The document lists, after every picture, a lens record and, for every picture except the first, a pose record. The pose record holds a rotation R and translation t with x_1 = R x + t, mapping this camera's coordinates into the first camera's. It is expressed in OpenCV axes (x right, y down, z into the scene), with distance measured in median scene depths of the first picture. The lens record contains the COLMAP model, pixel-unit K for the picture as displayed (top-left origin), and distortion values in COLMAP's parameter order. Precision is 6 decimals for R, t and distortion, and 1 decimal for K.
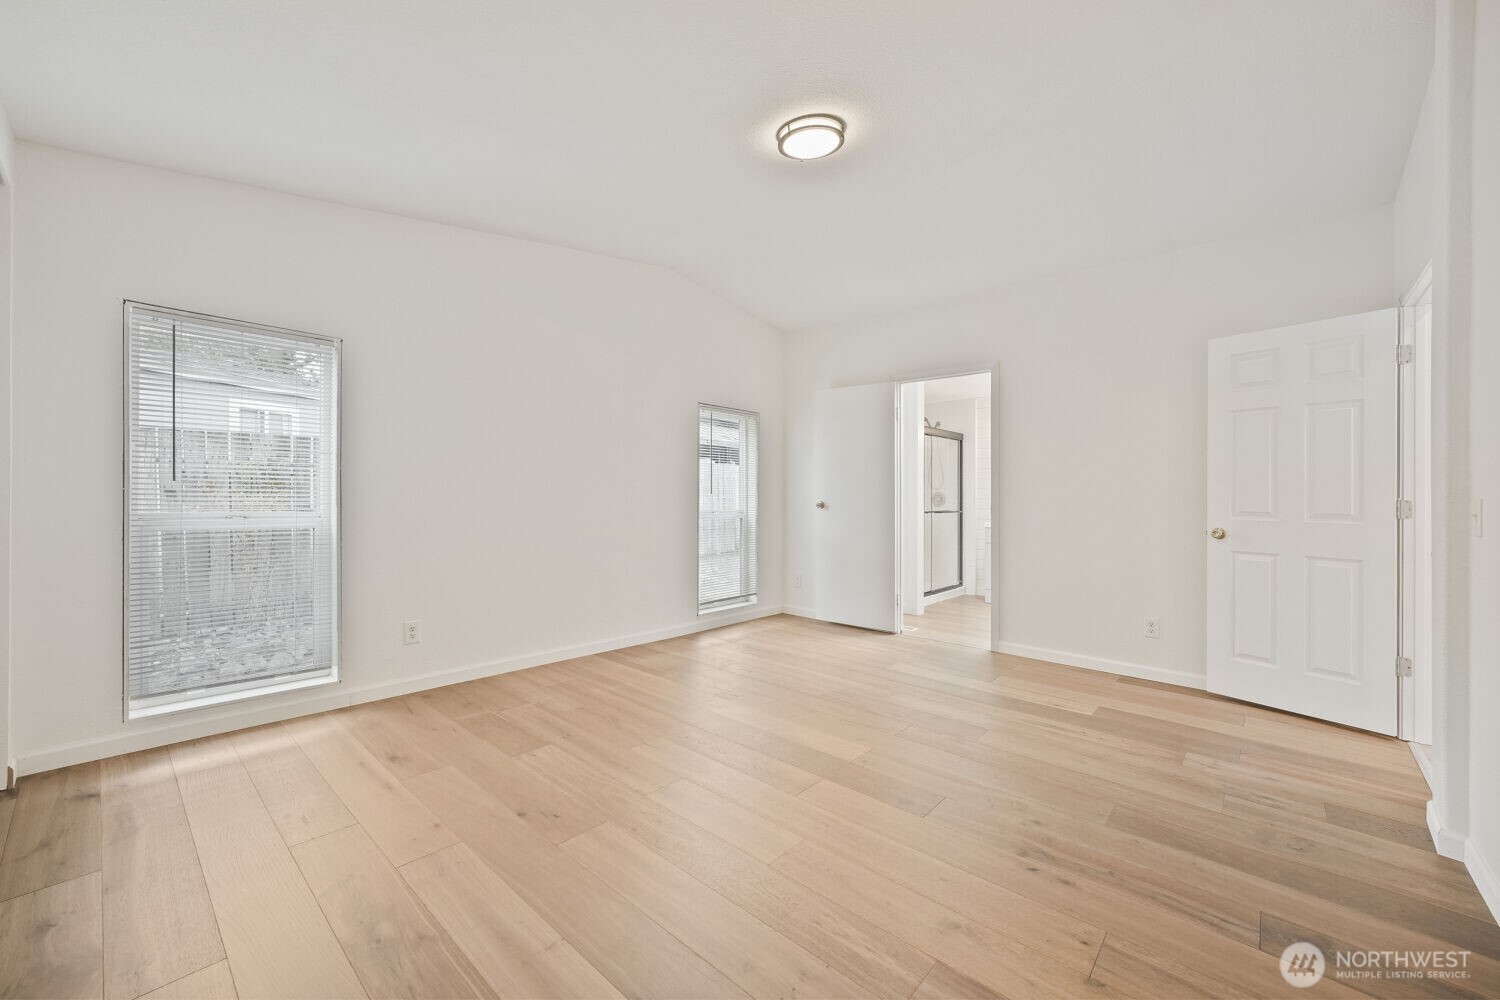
lens RADIAL K [[612.9, 0, 758.3], [0, 612.9, 496.8], [0, 0, 1]] dist [-0.015579, 0.001612]
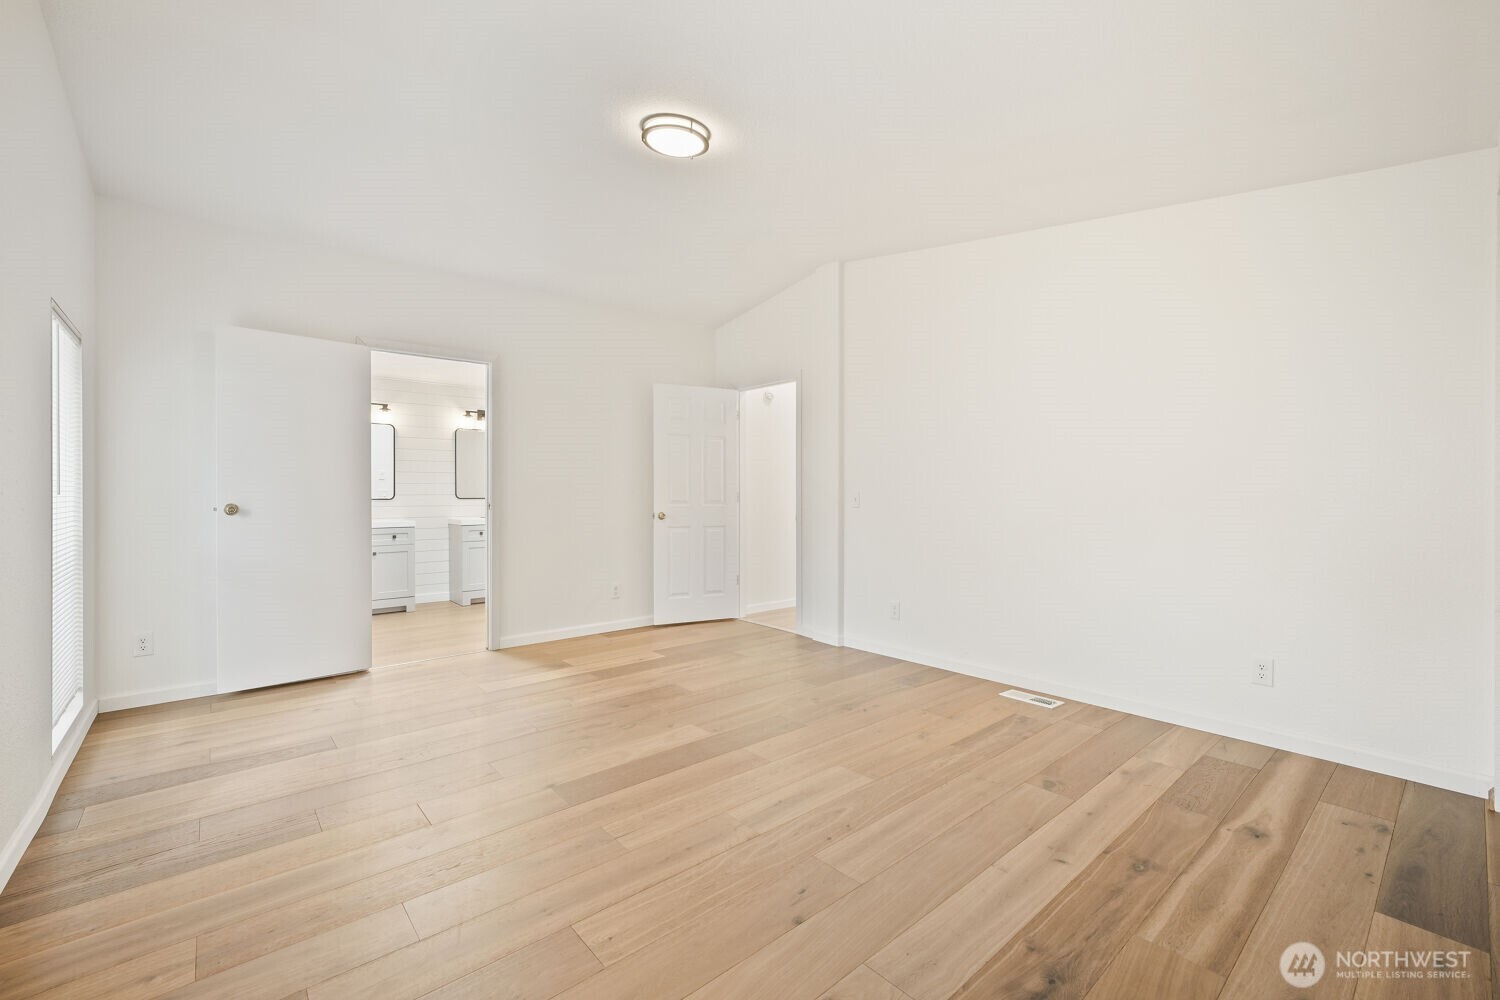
lens RADIAL K [[622.8, 0, 758.9], [0, 622.8, 491.0], [0, 0, 1]] dist [-0.002250, 0.001105]
pose [[0.113292, -0.012714, 0.993480, -0.645218], [0.003049, 0.999918, 0.012449, -0.016222], [-0.993557, 0.001619, 0.113322, 0.531168]]
